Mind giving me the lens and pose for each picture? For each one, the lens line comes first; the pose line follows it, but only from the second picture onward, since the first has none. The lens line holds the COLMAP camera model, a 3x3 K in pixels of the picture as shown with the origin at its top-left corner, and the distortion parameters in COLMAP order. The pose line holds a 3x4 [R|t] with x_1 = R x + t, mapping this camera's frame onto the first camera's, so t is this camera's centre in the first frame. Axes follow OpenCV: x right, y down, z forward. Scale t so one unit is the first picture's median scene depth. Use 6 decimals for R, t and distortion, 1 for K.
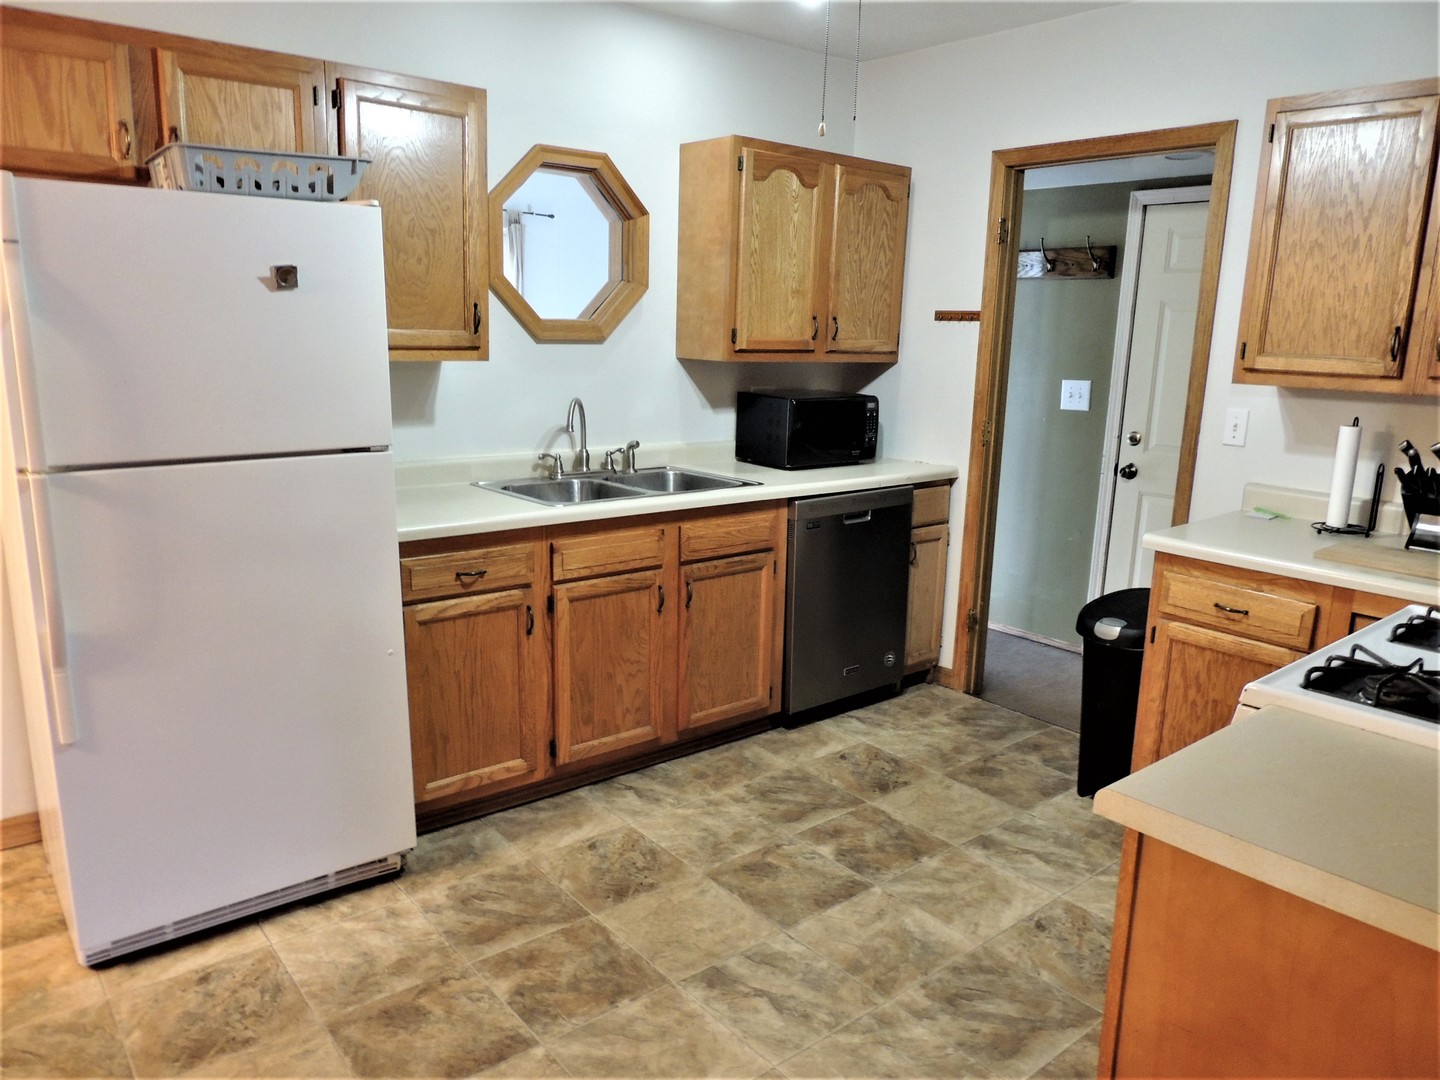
lens RADIAL K [[1027.1, 0, 720.5], [0, 1027.1, 538.4], [0, 0, 1]] dist [-0.018232, -0.005790]
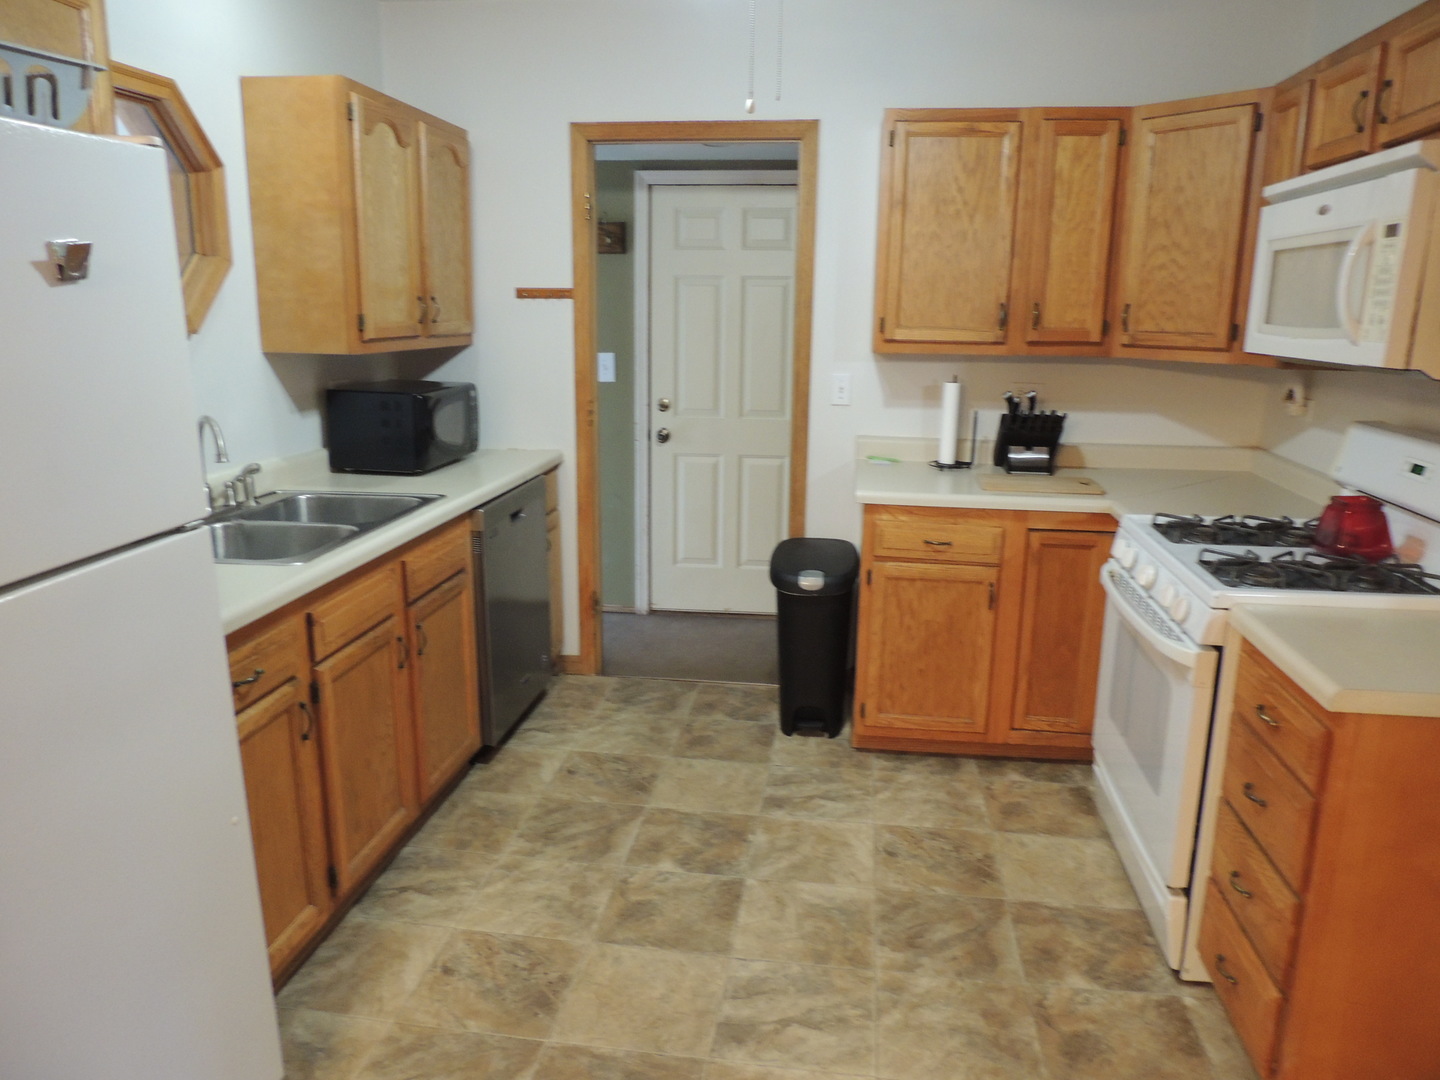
lens RADIAL K [[1027.1, 0, 723.4], [0, 1027.1, 542.6], [0, 0, 1]] dist [-0.018232, -0.005790]
pose [[0.731997, -0.171552, 0.659356, -0.398687], [0.144952, 0.984837, 0.095315, -0.068911], [-0.665709, 0.025805, 0.745765, 0.226280]]
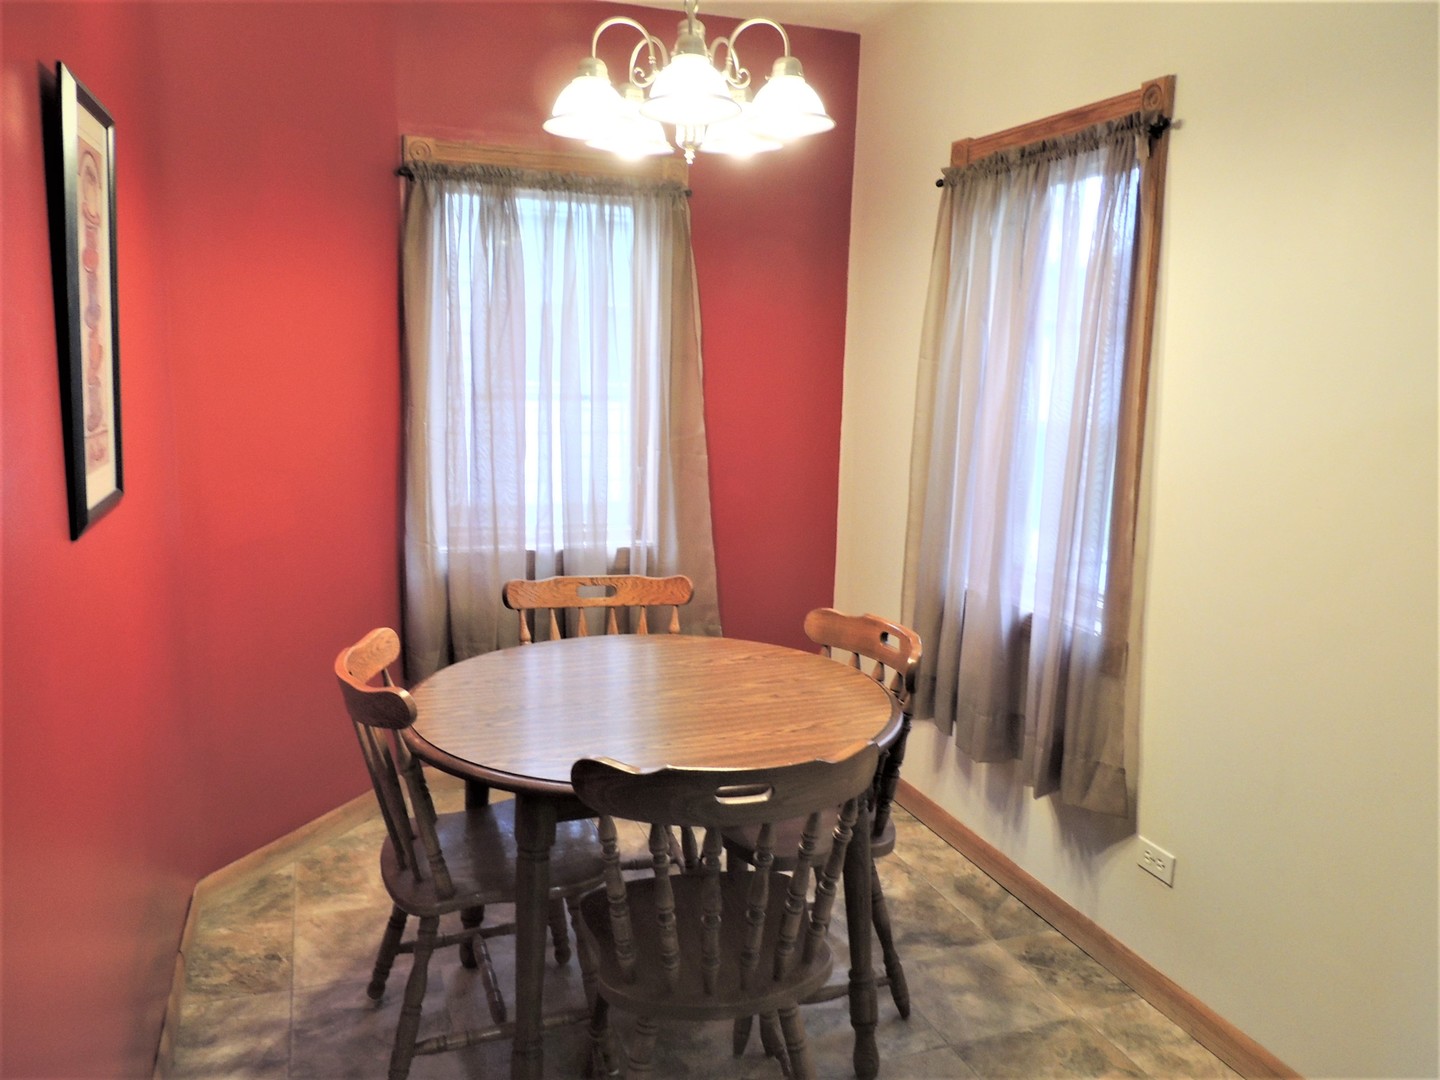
lens RADIAL K [[1027.1, 0, 719.4], [0, 1027.1, 536.7], [0, 0, 1]] dist [-0.018232, -0.005790]
pose [[-0.311933, 0.128949, -0.941313, 0.847044], [-0.234666, 0.949595, 0.207847, -0.251531], [0.920668, 0.285729, -0.265951, 1.240465]]
